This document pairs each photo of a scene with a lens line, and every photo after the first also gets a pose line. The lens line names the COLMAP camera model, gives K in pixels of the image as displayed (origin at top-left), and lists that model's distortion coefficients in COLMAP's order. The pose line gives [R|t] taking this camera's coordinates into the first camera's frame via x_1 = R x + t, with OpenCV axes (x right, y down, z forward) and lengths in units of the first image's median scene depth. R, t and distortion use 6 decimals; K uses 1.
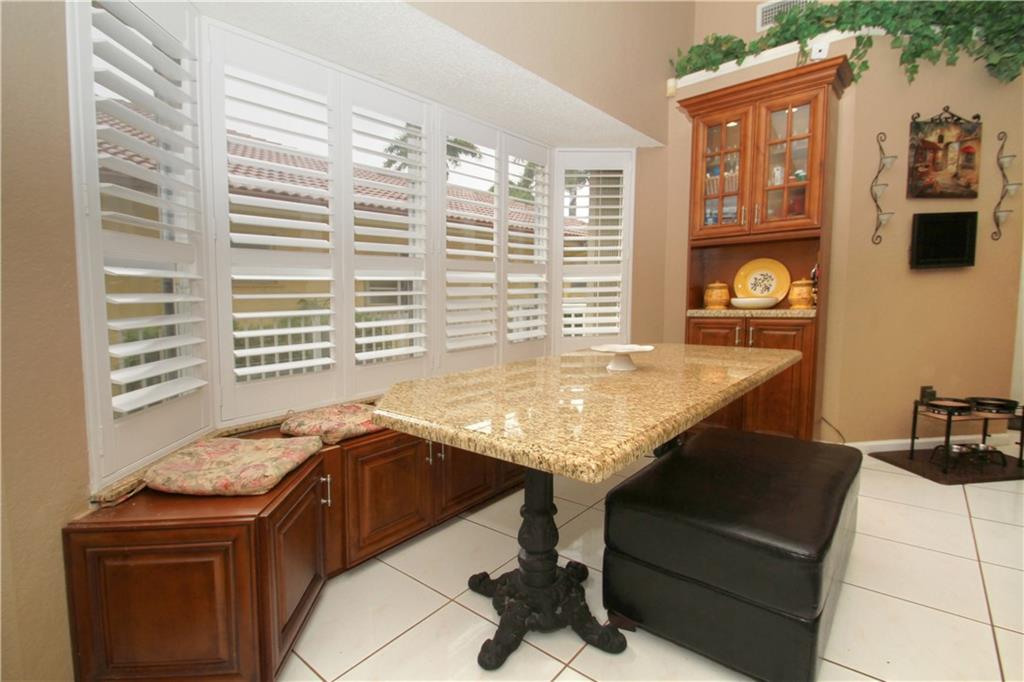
lens RADIAL K [[474.4, 0, 507.0], [0, 474.4, 349.3], [0, 0, 1]] dist [0.014217, -0.017110]
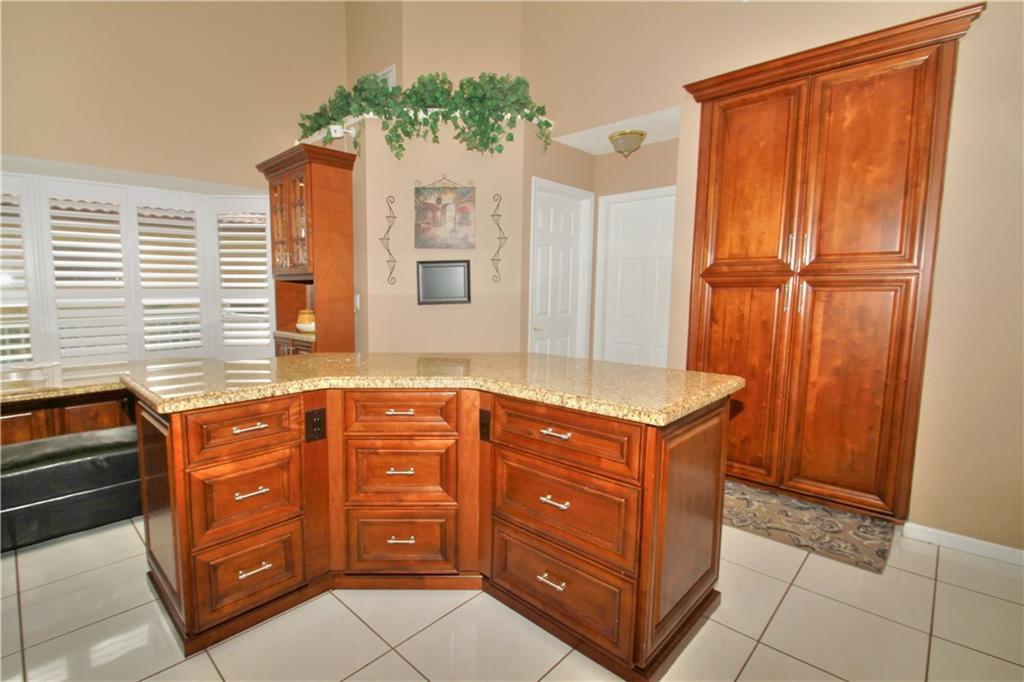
lens RADIAL K [[474.4, 0, 507.0], [0, 474.4, 349.3], [0, 0, 1]] dist [0.014217, -0.017110]
pose [[0.997716, 0.033387, -0.058726, 1.180972], [-0.031017, 0.998684, 0.040833, -0.109388], [0.060012, -0.038918, 0.997439, -0.259791]]
